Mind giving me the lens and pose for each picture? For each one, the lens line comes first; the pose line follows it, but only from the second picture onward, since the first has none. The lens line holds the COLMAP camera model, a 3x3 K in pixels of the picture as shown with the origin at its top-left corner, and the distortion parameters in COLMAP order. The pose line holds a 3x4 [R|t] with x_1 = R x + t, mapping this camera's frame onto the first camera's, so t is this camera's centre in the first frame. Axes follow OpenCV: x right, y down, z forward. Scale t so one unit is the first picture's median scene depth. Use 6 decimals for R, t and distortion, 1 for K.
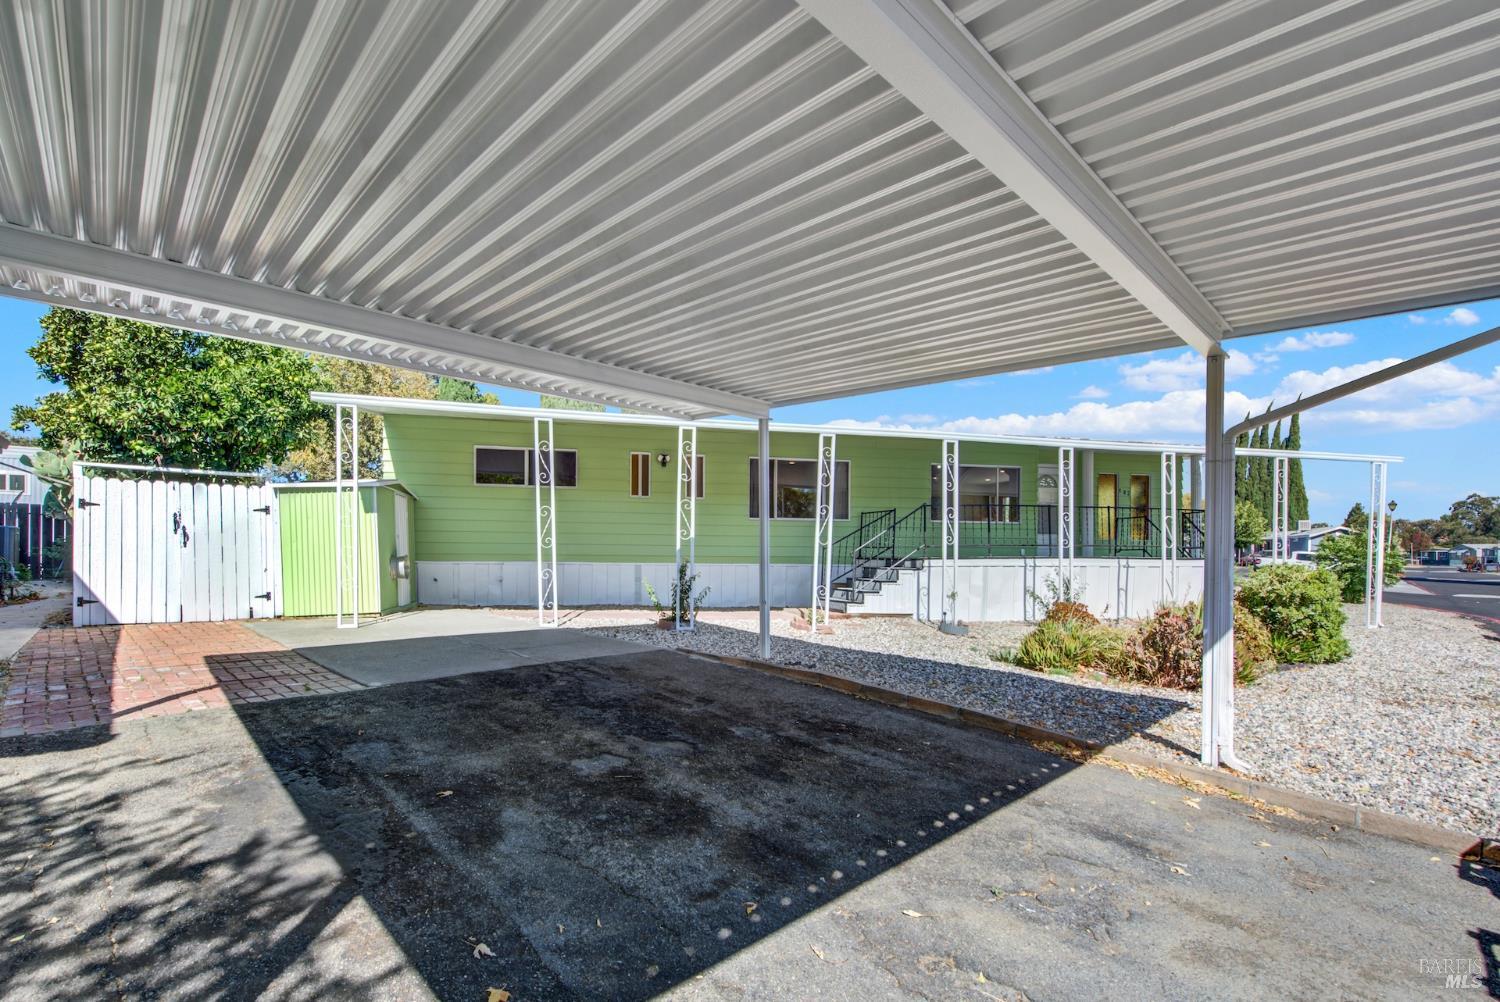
lens RADIAL K [[621.6, 0, 749.7], [0, 621.6, 502.2], [0, 0, 1]] dist [0.000943, 0.000124]
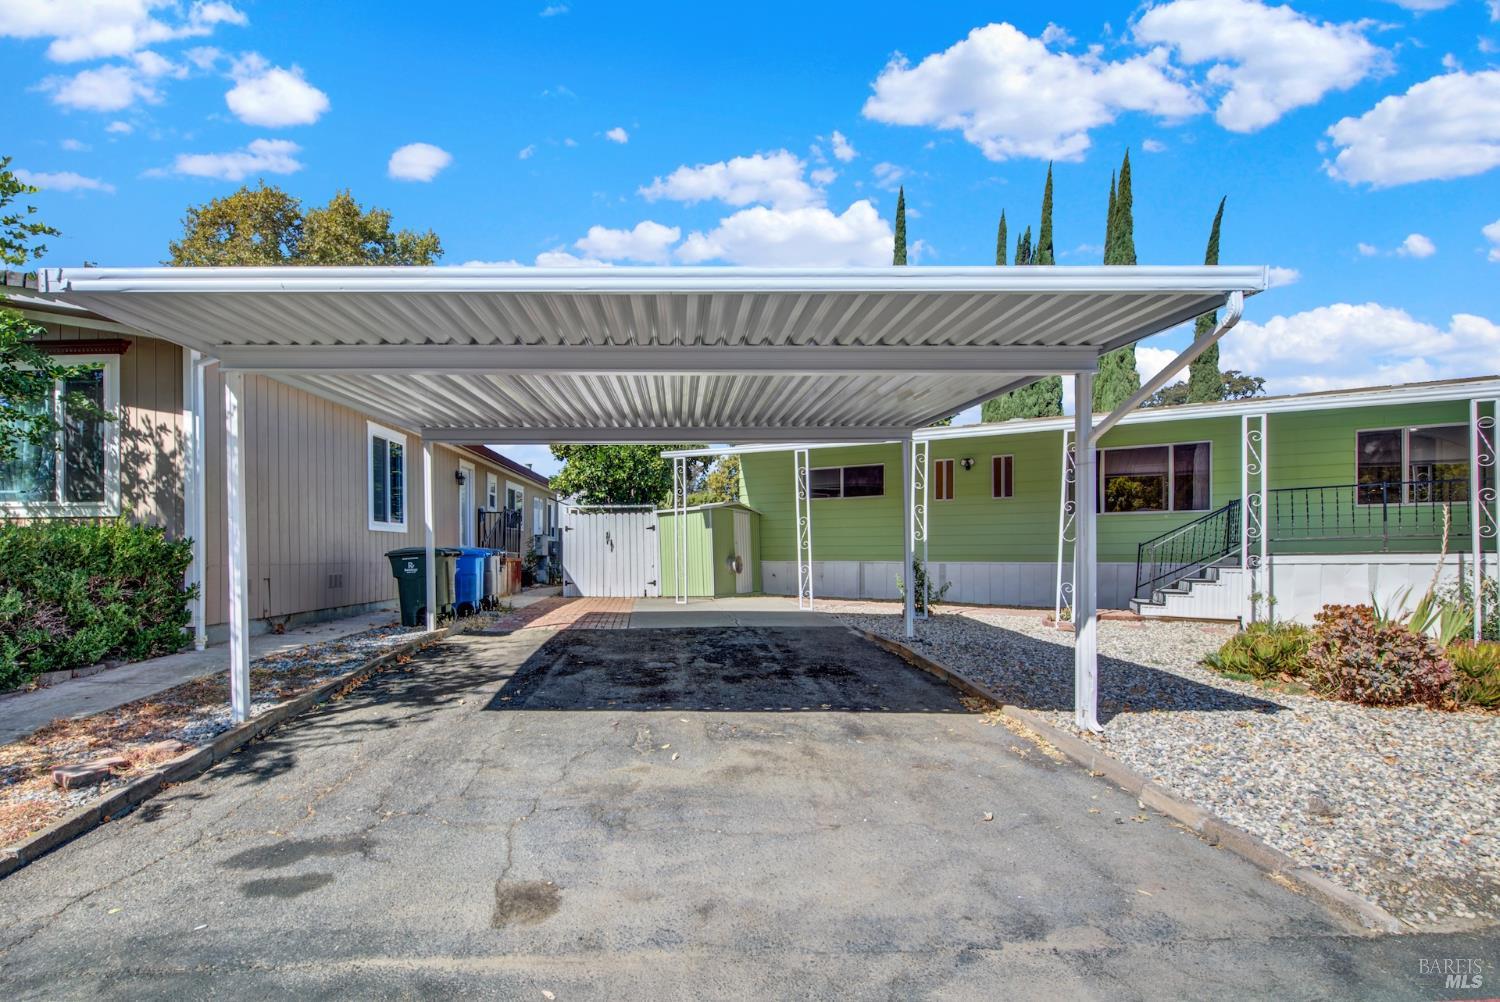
lens RADIAL K [[618.2, 0, 752.2], [0, 618.2, 493.4], [0, 0, 1]] dist [-0.001392, -0.000439]
pose [[0.802231, -0.071610, -0.592703, 0.354907], [0.060131, 0.997424, -0.039121, 0.001064], [0.593978, -0.004256, 0.804470, -0.099411]]
